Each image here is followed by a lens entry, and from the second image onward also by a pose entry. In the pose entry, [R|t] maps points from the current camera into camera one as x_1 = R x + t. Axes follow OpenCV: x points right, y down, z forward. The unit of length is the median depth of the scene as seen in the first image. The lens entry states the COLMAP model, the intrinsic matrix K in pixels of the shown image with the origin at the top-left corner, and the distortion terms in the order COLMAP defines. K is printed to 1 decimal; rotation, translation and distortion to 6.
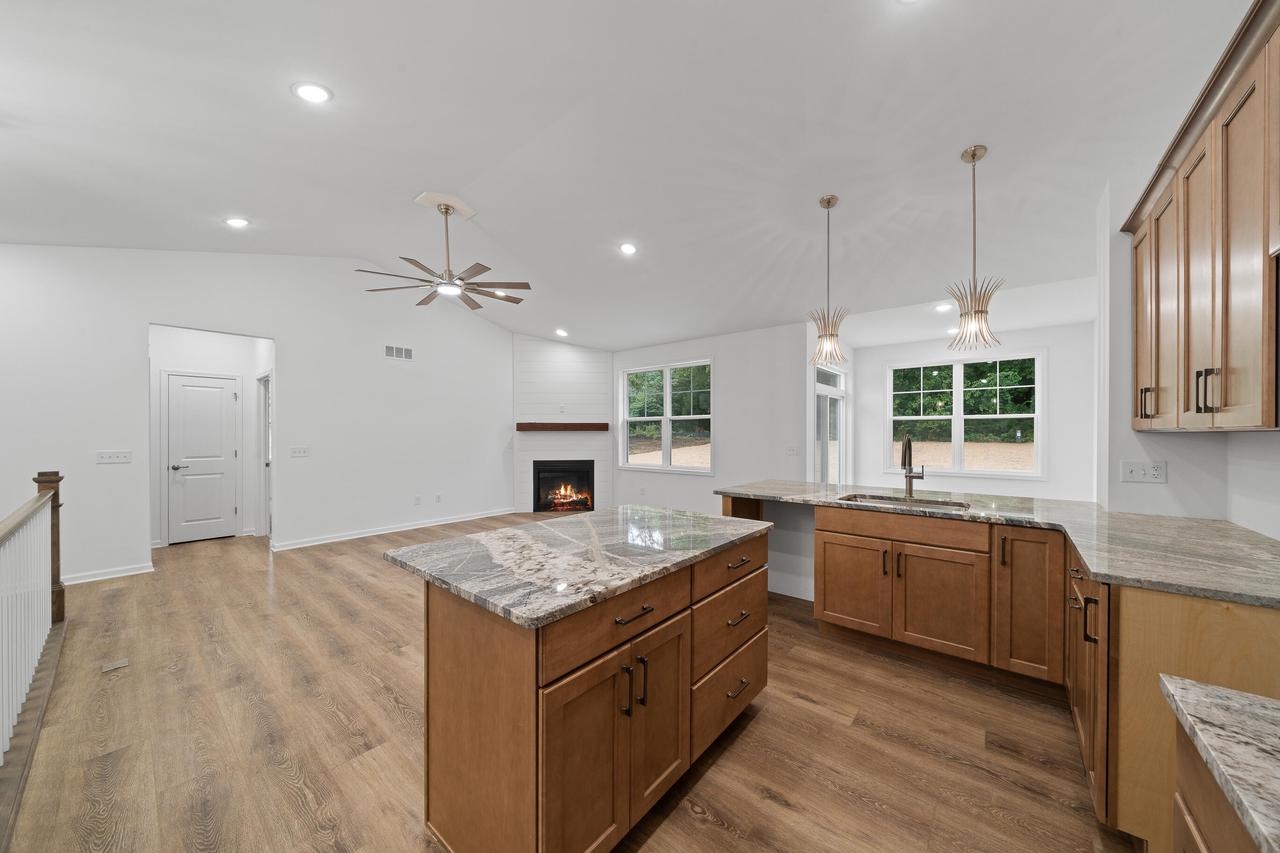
lens RADIAL K [[439.5, 0, 636.8], [0, 439.5, 433.1], [0, 0, 1]] dist [-0.000982, -0.000047]
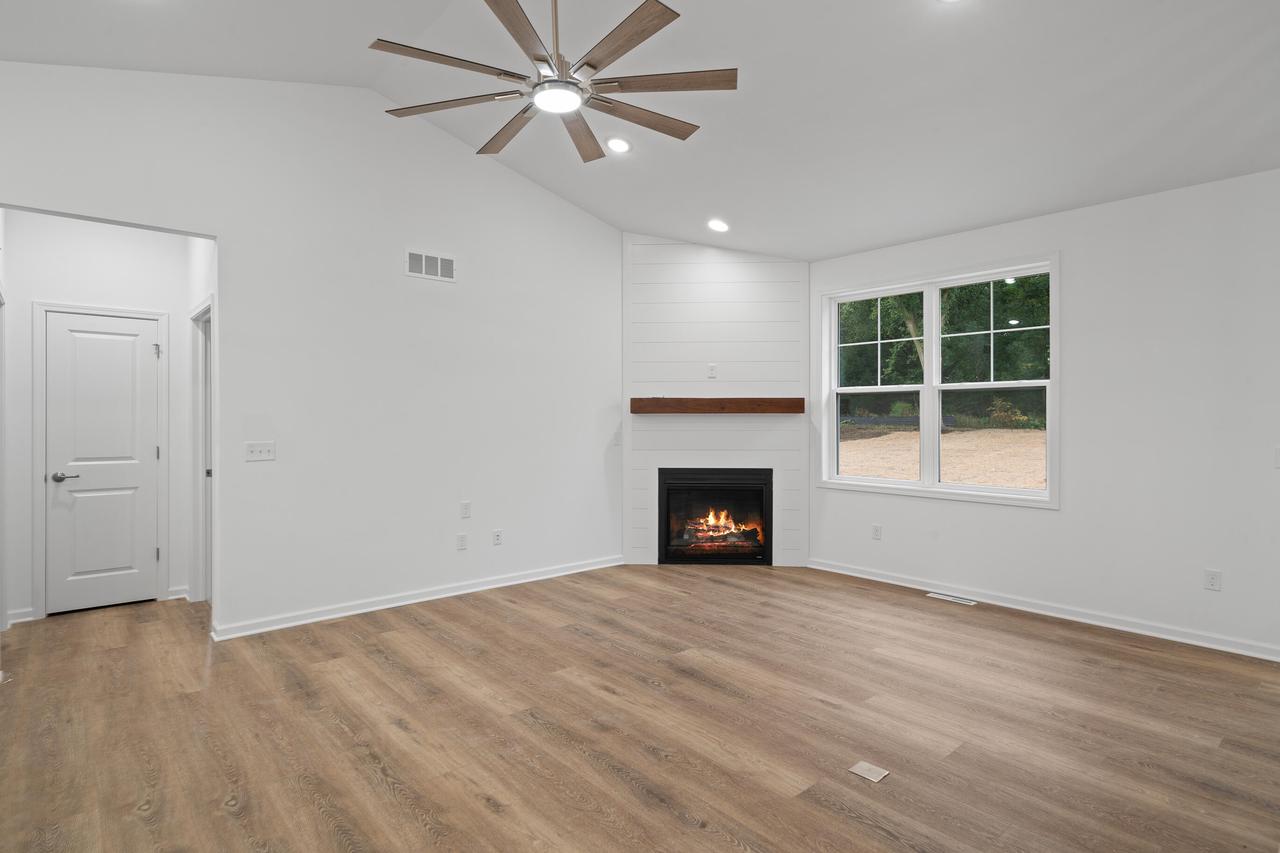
lens RADIAL K [[673.5, 0, 641.8], [0, 673.5, 416.7], [0, 0, 1]] dist [0.006973, 0.000679]
pose [[0.988767, 0.001507, -0.149459, -0.161936], [-0.001603, 0.999999, -0.000519, 0.000427], [0.149458, 0.000753, 0.988768, 0.223047]]
